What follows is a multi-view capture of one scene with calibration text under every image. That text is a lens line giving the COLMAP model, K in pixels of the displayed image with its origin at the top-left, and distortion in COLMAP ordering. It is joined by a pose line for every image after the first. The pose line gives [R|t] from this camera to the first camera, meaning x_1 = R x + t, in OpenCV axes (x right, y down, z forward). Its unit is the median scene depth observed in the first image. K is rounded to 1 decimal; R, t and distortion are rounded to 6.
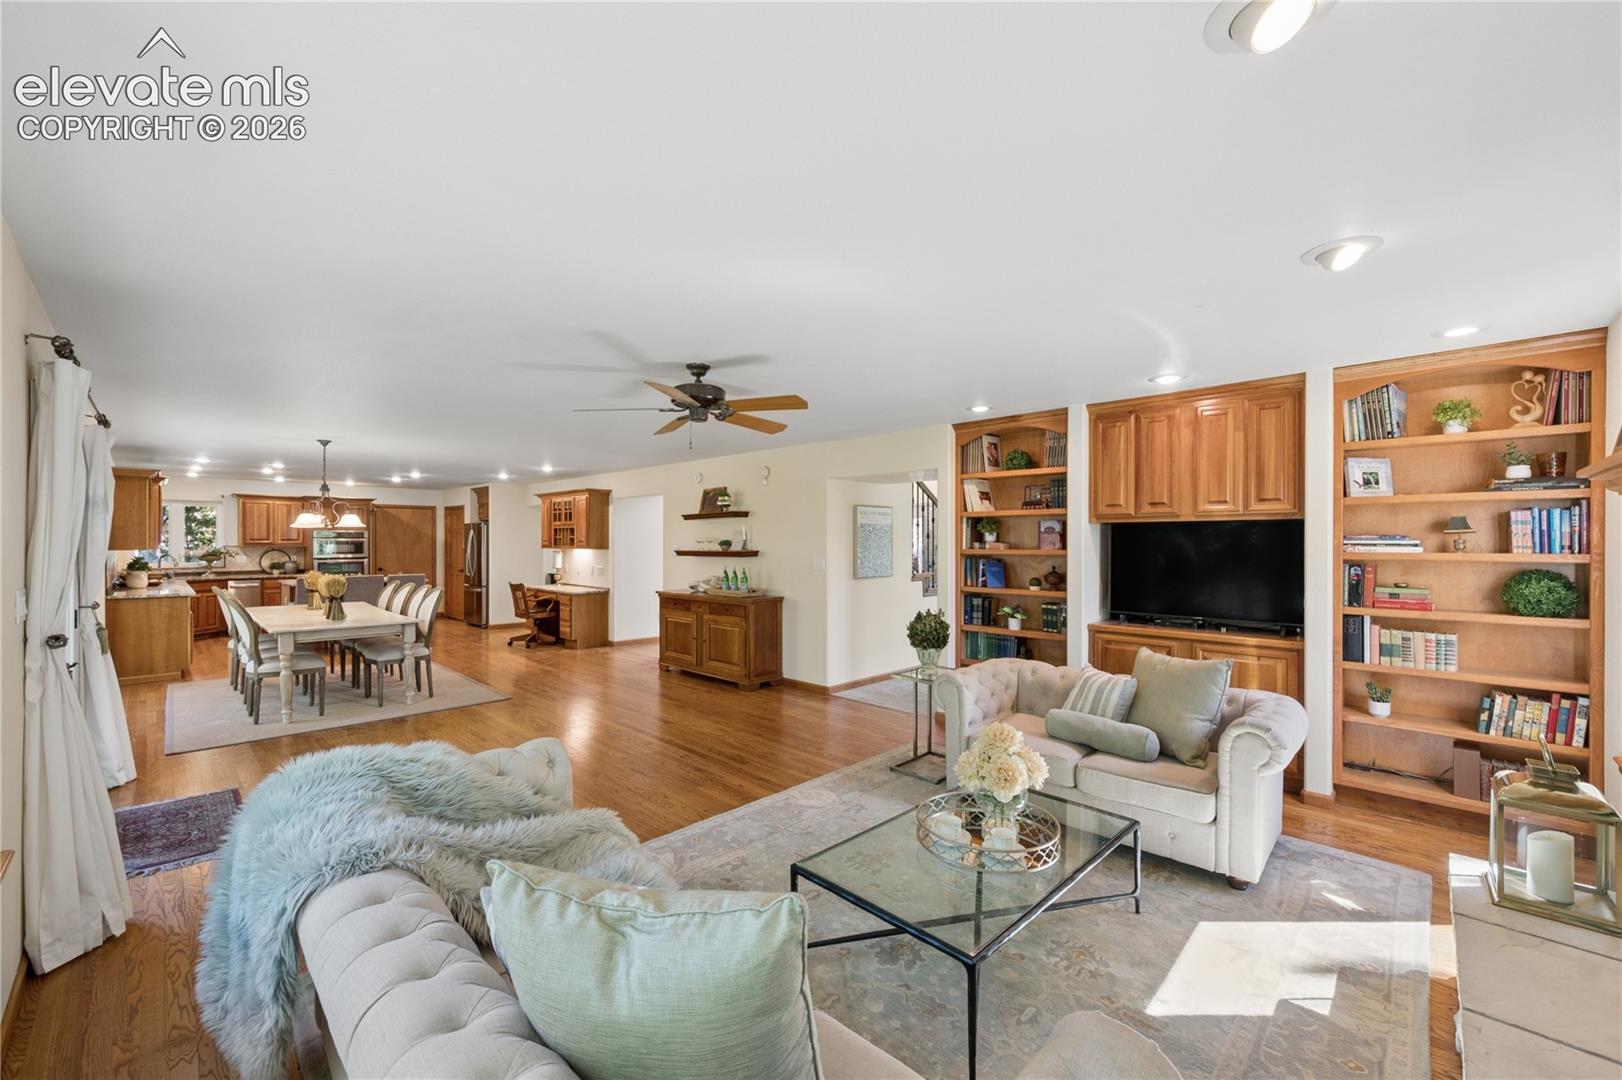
lens RADIAL K [[642.0, 0, 810.3], [0, 642.0, 542.9], [0, 0, 1]] dist [-0.000878, 0.000070]
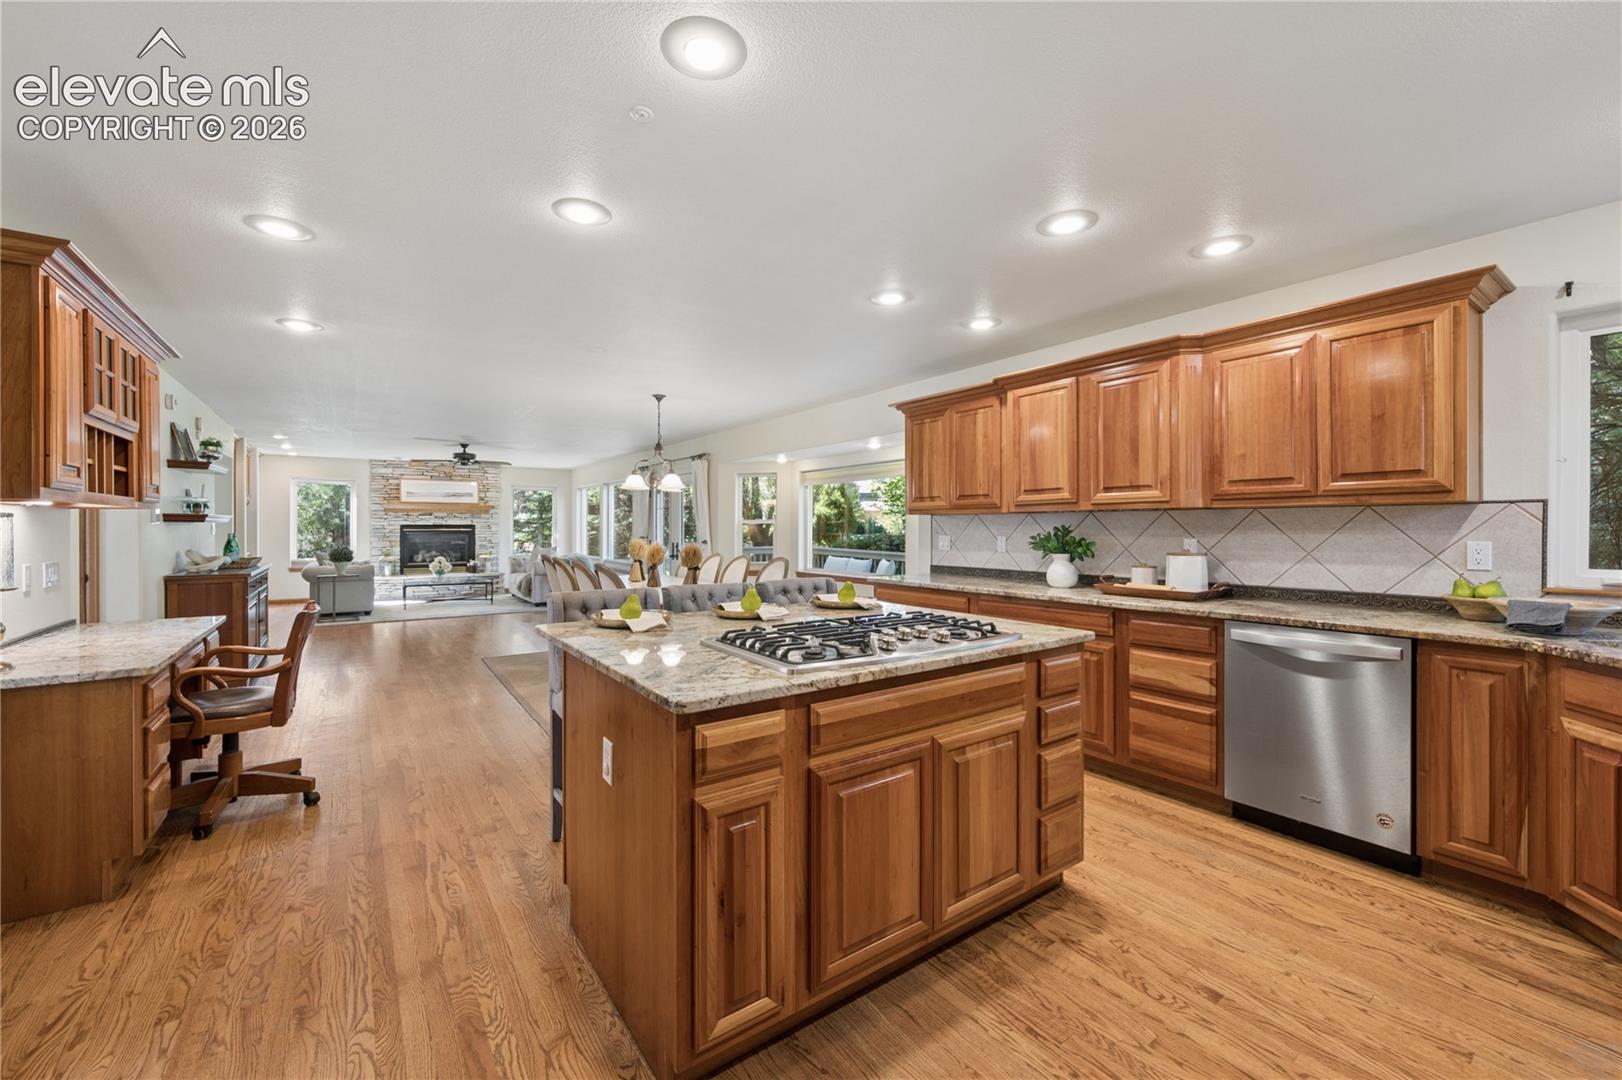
lens RADIAL K [[642.0, 0, 810.9], [0, 642.0, 527.4], [0, 0, 1]] dist [-0.000878, 0.000070]
pose [[-0.983694, -0.002946, 0.179828, -0.714632], [-0.002472, 0.999993, 0.002858, 0.016901], [-0.179835, 0.002367, -0.983694, 1.172081]]
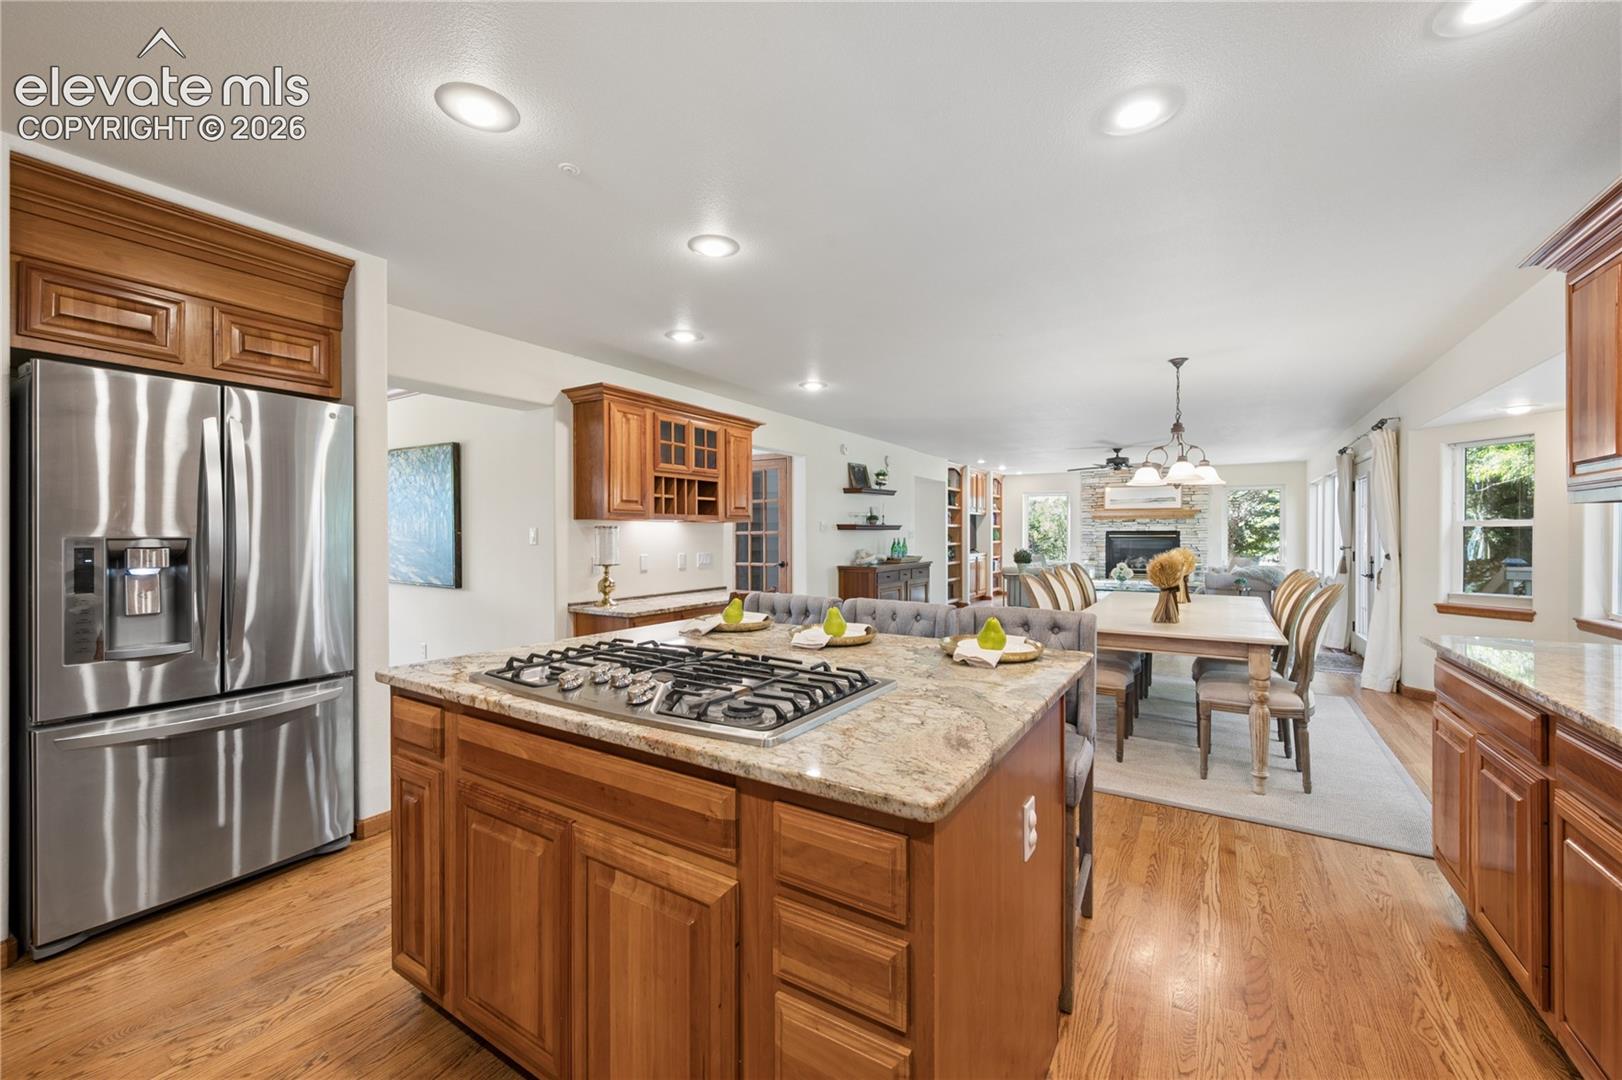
lens RADIAL K [[642.0, 0, 807.9], [0, 642.0, 534.7], [0, 0, 1]] dist [-0.000878, 0.000070]
pose [[-0.202149, -0.004168, 0.979346, -0.854916], [0.001651, 0.999988, 0.004596, 0.017386], [-0.979353, 0.002546, -0.202140, 0.964142]]
